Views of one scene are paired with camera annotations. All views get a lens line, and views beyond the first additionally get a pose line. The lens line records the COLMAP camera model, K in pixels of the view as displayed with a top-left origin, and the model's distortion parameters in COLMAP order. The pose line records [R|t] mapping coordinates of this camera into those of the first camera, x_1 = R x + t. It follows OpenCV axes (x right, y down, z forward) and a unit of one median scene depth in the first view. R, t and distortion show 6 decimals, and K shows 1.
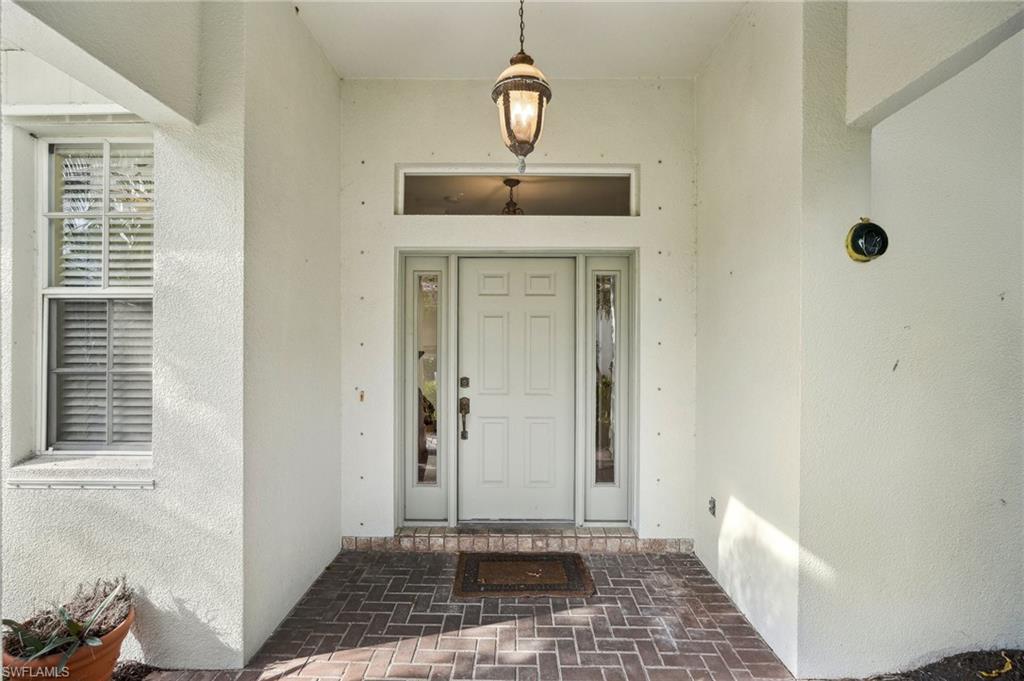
lens RADIAL K [[456.8, 0, 513.8], [0, 456.8, 338.4], [0, 0, 1]] dist [-0.004324, 0.001290]
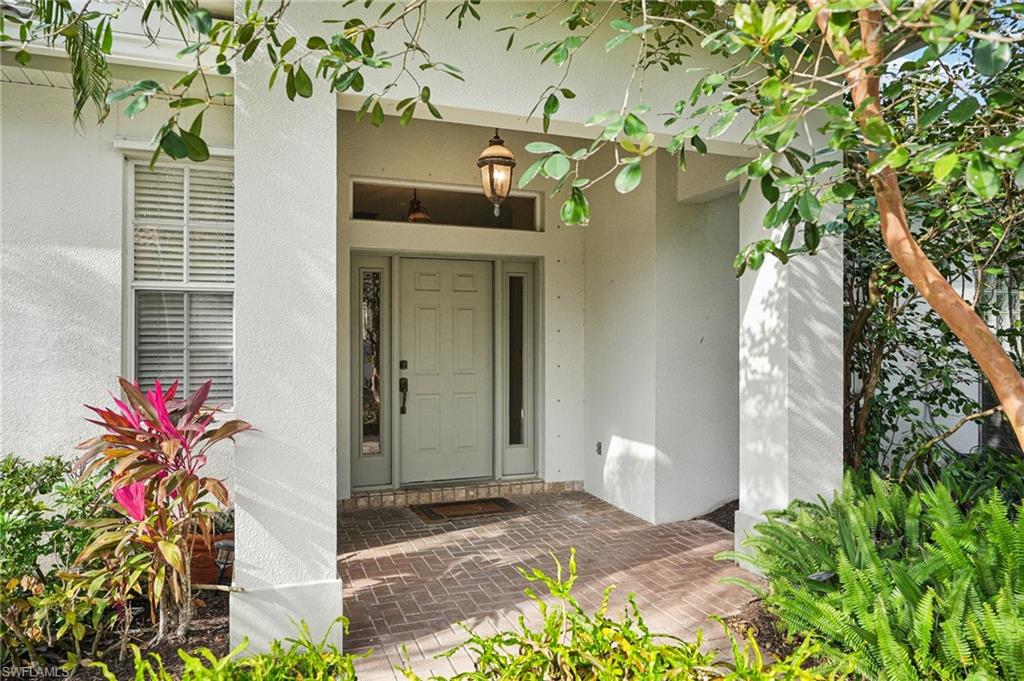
lens RADIAL K [[676.1, 0, 509.7], [0, 676.1, 339.5], [0, 0, 1]] dist [0.064080, 0.000078]
pose [[0.934386, -0.002595, 0.356252, -0.500369], [0.003031, 0.999995, -0.000664, 0.035729], [-0.356249, 0.001700, 0.934390, -0.753779]]
